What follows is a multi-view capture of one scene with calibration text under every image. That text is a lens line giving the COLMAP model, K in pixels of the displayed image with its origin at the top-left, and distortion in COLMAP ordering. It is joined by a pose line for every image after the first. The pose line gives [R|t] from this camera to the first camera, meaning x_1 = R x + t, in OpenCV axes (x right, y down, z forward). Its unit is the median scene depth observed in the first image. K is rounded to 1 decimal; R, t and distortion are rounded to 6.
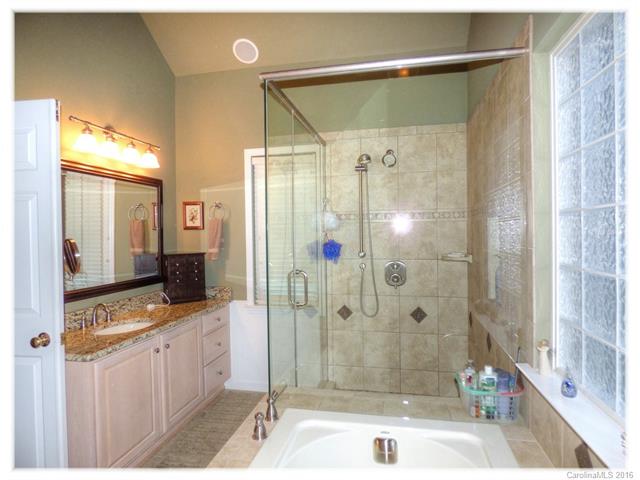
lens RADIAL K [[375.3, 0, 320.0], [0, 375.3, 240.0], [0, 0, 1]] dist [-0.010528, -0.004261]
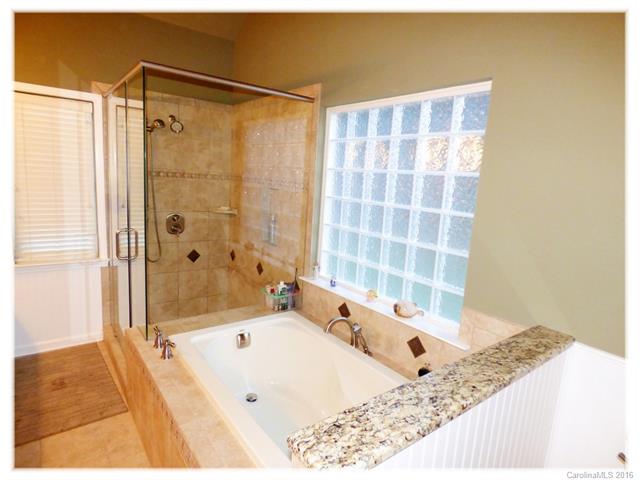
lens RADIAL K [[375.3, 0, 320.0], [0, 375.3, 240.0], [0, 0, 1]] dist [-0.010528, -0.004261]
pose [[0.644001, -0.068646, 0.761938, -0.422446], [-0.064964, 0.987462, 0.143873, -0.061671], [-0.762261, -0.142153, 0.631467, -0.109216]]
